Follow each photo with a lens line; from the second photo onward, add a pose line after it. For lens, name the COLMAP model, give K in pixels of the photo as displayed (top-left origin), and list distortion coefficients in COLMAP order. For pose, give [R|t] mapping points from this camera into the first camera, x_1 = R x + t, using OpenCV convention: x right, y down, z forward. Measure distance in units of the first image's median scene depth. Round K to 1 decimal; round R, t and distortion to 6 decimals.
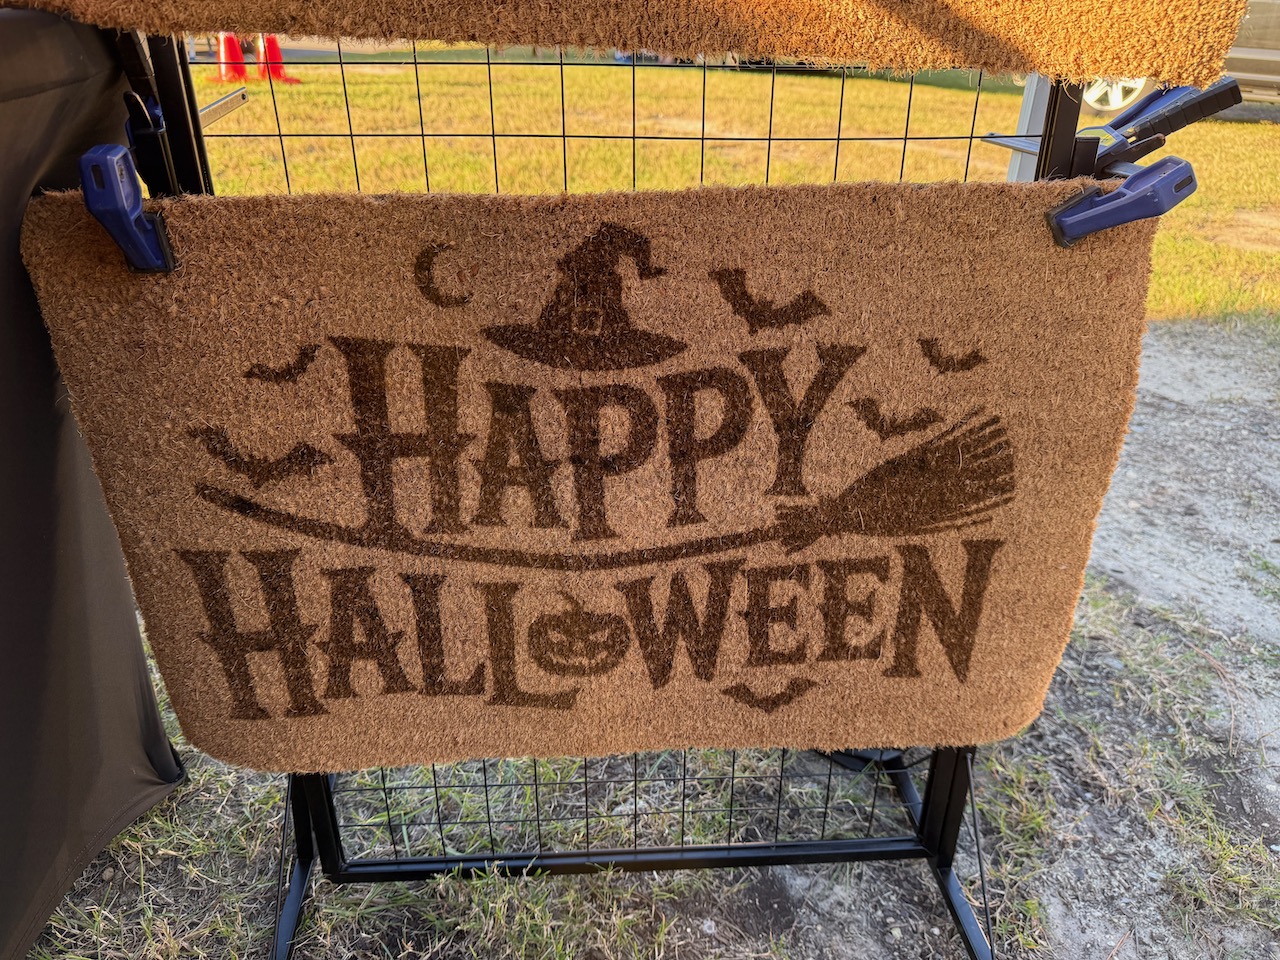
lens RADIAL K [[887.0, 0, 644.4], [0, 887.0, 478.0], [0, 0, 1]] dist [0.008206, -0.030556]
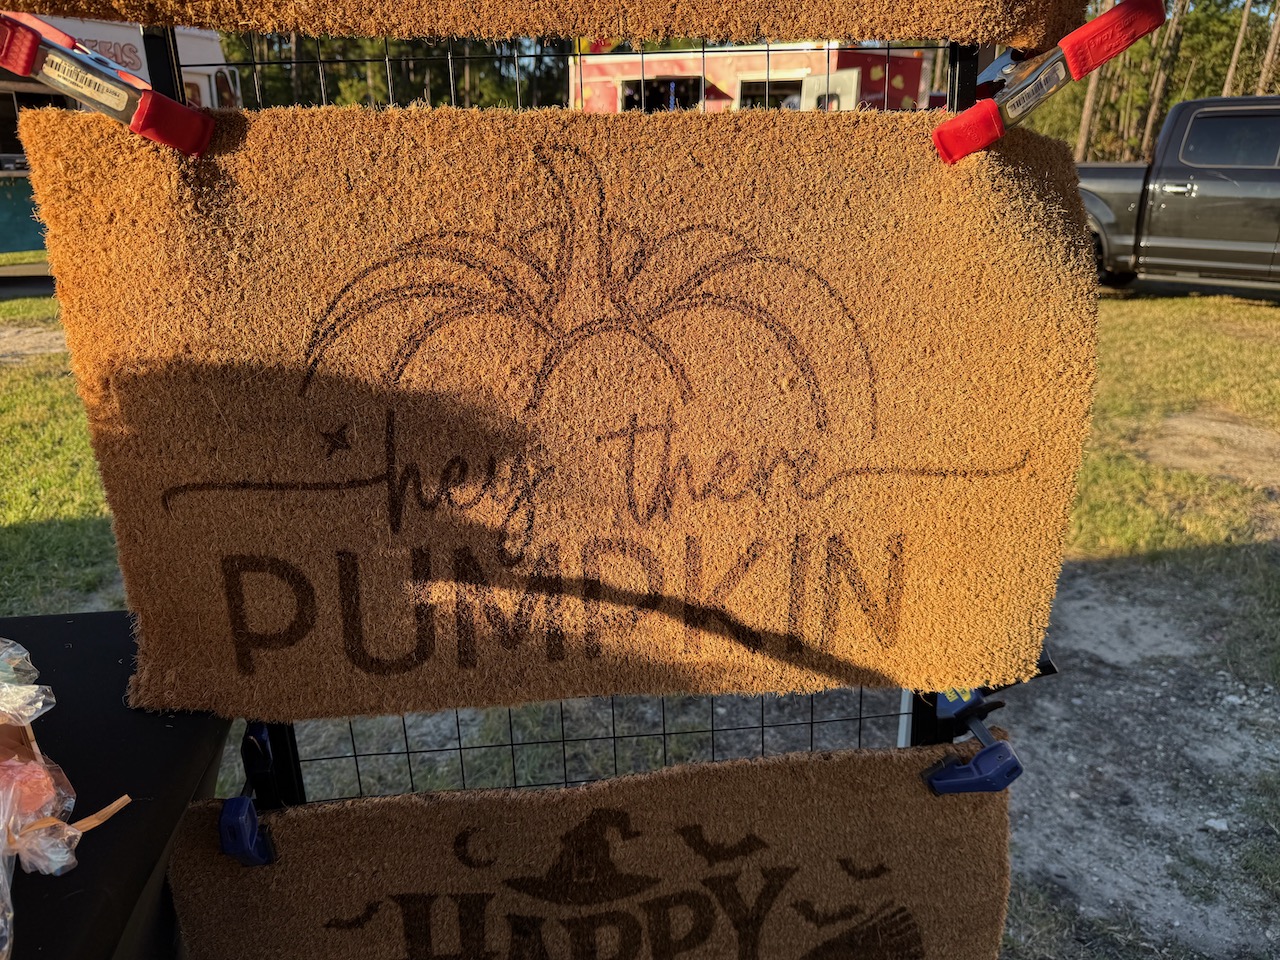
lens RADIAL K [[887.0, 0, 643.5], [0, 887.0, 475.0], [0, 0, 1]] dist [0.008206, -0.030556]
pose [[0.998912, -0.043341, 0.017222, 0.011903], [0.045561, 0.985753, -0.161910, -0.247327], [-0.009960, 0.162518, 0.986655, -0.183849]]
